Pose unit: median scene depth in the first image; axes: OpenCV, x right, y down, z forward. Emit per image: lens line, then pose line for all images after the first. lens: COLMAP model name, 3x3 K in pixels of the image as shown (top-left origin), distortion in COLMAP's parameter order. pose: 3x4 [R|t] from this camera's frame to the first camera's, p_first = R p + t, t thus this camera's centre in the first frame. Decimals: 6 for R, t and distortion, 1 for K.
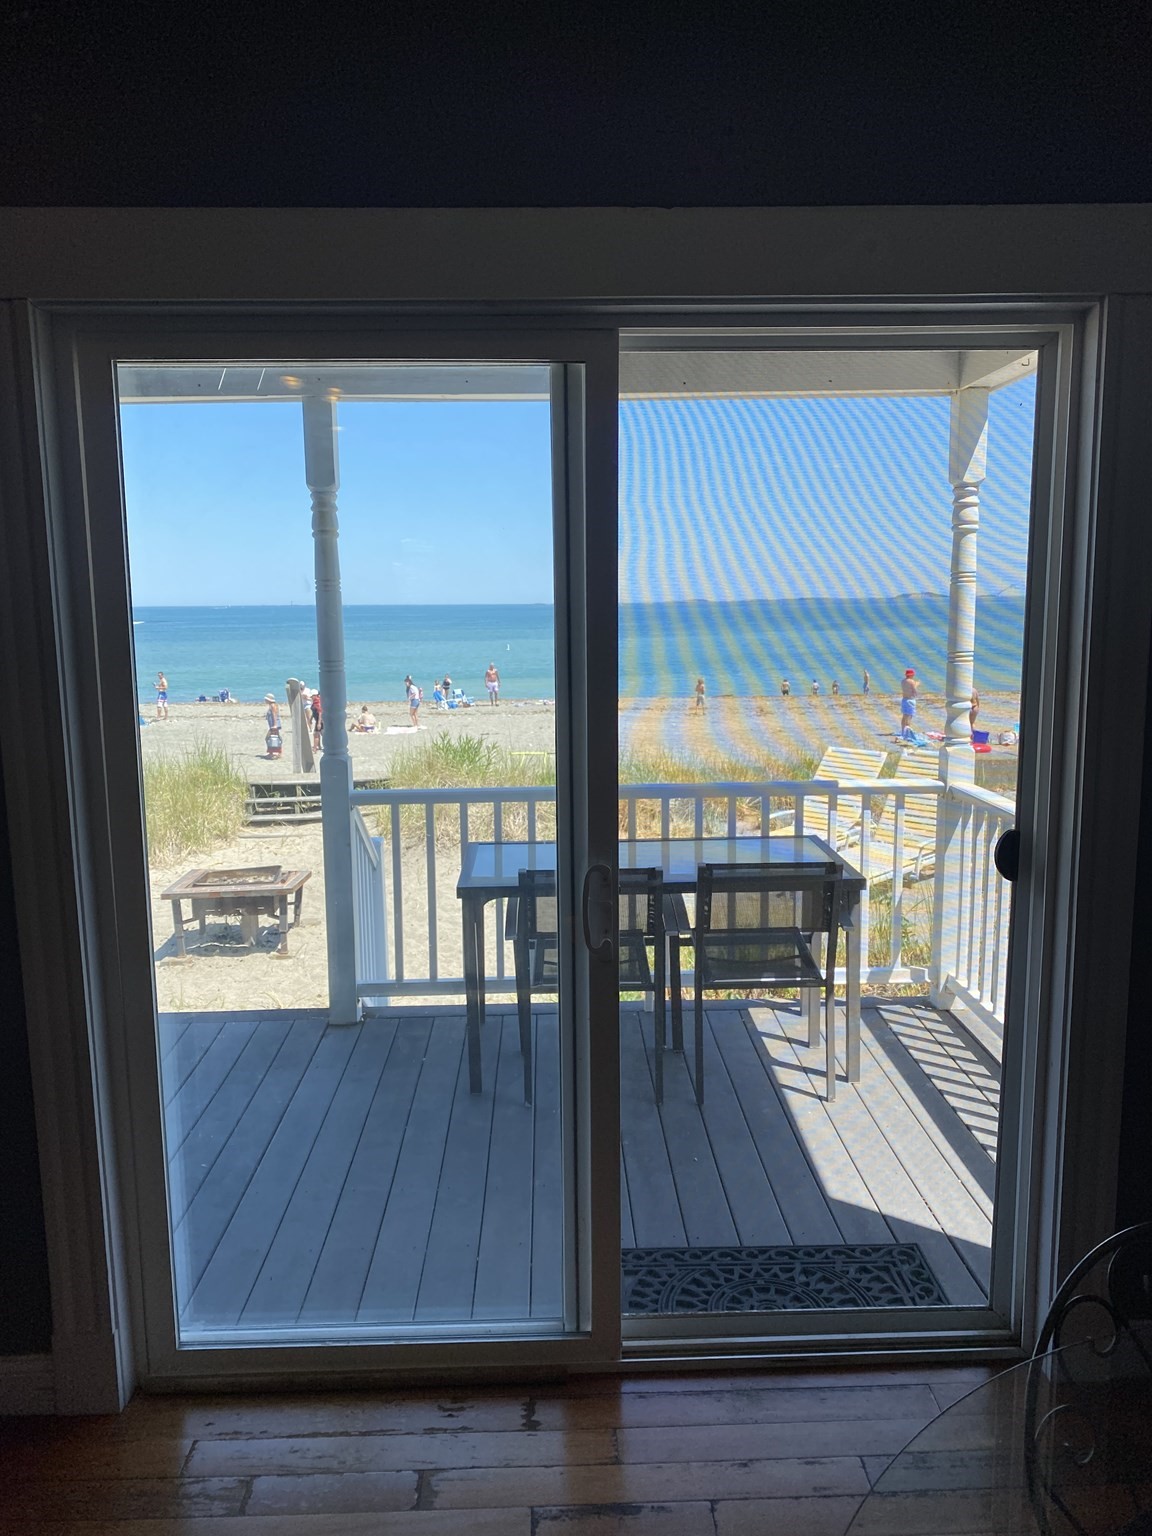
lens RADIAL K [[1179.4, 0, 576.0], [0, 1179.4, 768.0], [0, 0, 1]] dist [0.179825, -0.356967]
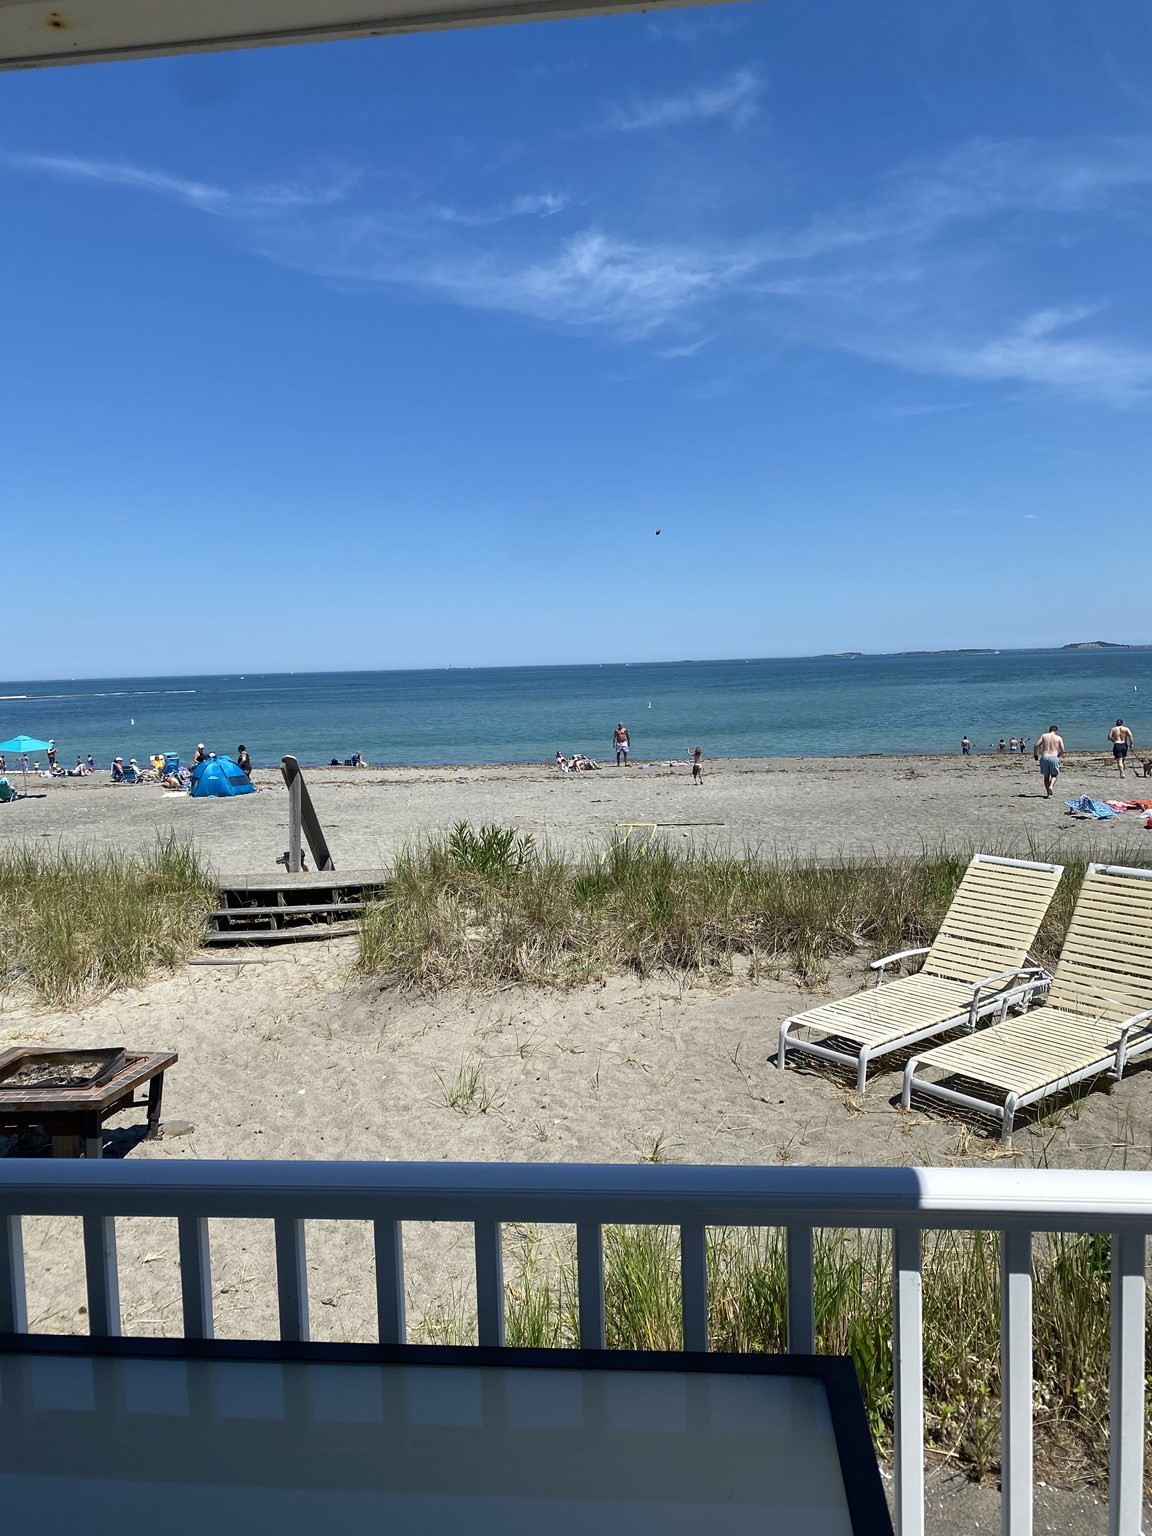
lens RADIAL K [[1179.4, 0, 576.0], [0, 1179.4, 768.0], [0, 0, 1]] dist [0.179825, -0.356967]
pose [[0.992089, -0.008144, -0.125275, 0.060552], [0.002125, 0.998840, -0.048107, -0.028778], [0.125522, 0.047460, 0.990955, 0.237443]]
